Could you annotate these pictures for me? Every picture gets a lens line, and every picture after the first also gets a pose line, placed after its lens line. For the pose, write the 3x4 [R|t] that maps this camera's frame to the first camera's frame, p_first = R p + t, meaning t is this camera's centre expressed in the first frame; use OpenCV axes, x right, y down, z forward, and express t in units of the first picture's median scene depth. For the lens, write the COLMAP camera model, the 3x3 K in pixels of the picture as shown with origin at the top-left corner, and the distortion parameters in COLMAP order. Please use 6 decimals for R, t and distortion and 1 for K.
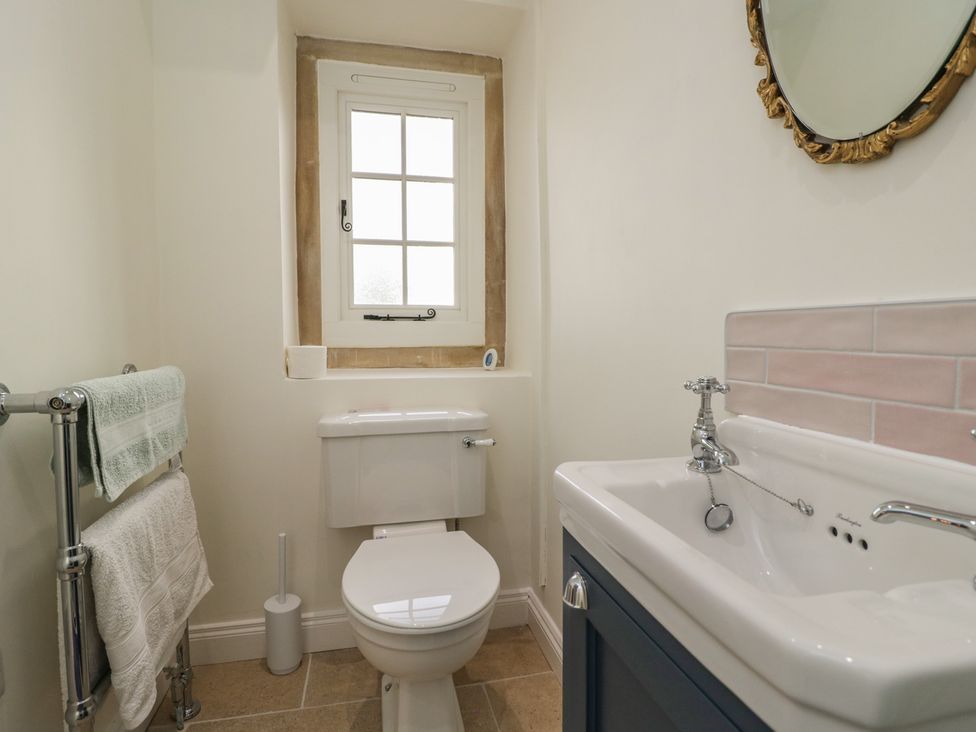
lens RADIAL K [[518.0, 0, 486.3], [0, 518.0, 360.3], [0, 0, 1]] dist [0.005234, -0.013936]
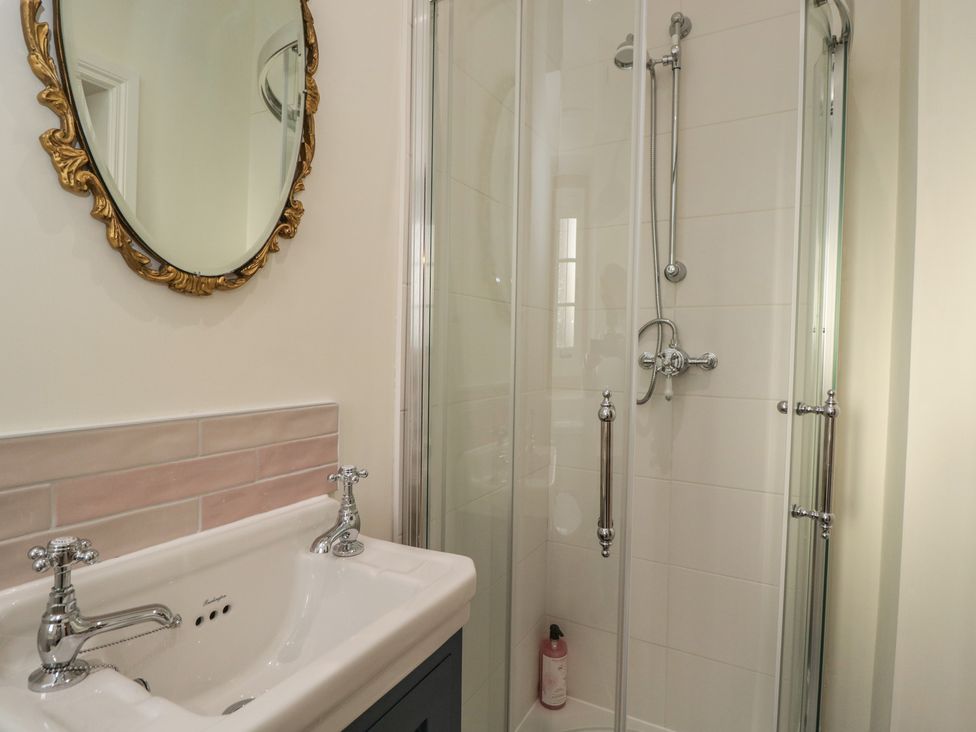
lens RADIAL K [[544.8, 0, 488.0], [0, 544.8, 362.6], [0, 0, 1]] dist [0.001537, -0.014537]
pose [[-0.727570, -0.035180, 0.685131, -0.573554], [0.020781, 0.997096, 0.073267, -0.303142], [-0.685719, 0.067545, -0.724725, 1.405966]]
